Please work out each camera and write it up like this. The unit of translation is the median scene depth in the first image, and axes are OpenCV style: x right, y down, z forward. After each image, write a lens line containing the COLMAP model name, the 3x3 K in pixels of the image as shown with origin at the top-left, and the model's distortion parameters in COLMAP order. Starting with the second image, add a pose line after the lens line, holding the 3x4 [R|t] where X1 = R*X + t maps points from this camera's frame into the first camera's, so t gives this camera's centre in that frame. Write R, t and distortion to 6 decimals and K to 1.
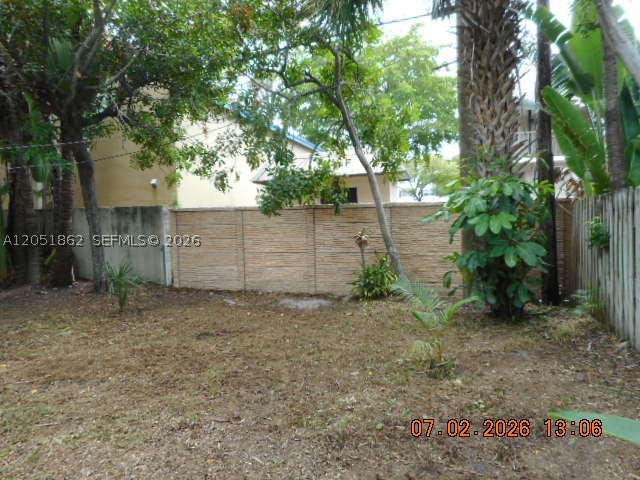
lens RADIAL K [[466.8, 0, 314.2], [0, 466.8, 244.3], [0, 0, 1]] dist [-0.019838, 0.015558]
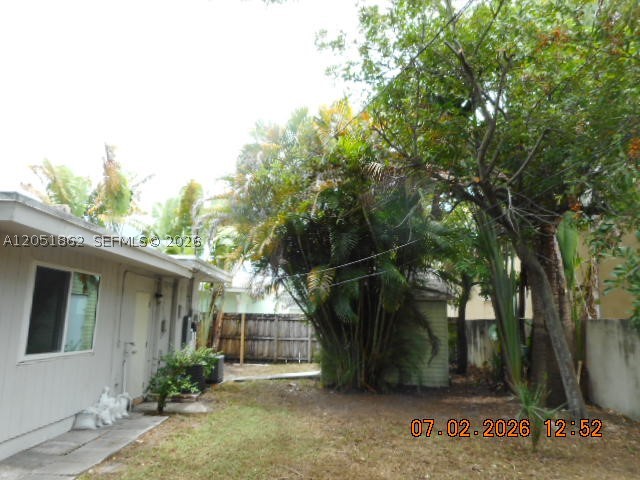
lens RADIAL K [[466.8, 0, 326.2], [0, 466.8, 242.9], [0, 0, 1]] dist [-0.019838, 0.015558]
pose [[0.233398, -0.135958, -0.962830, 0.285957], [-0.094551, 0.982312, -0.161629, -0.038561], [0.967774, 0.128760, 0.216414, 0.431988]]
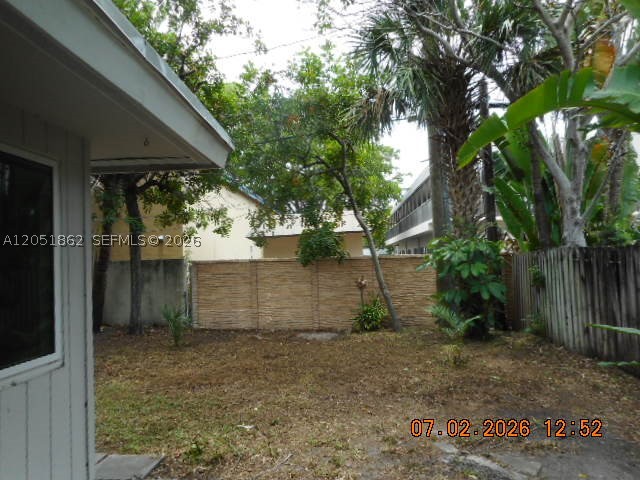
lens RADIAL K [[466.8, 0, 306.1], [0, 466.8, 245.5], [0, 0, 1]] dist [-0.019838, 0.015558]
pose [[0.987160, 0.001329, 0.159728, -0.260220], [0.016137, 0.994020, -0.108000, 0.020192], [-0.158916, 0.109191, 0.981235, -0.258337]]
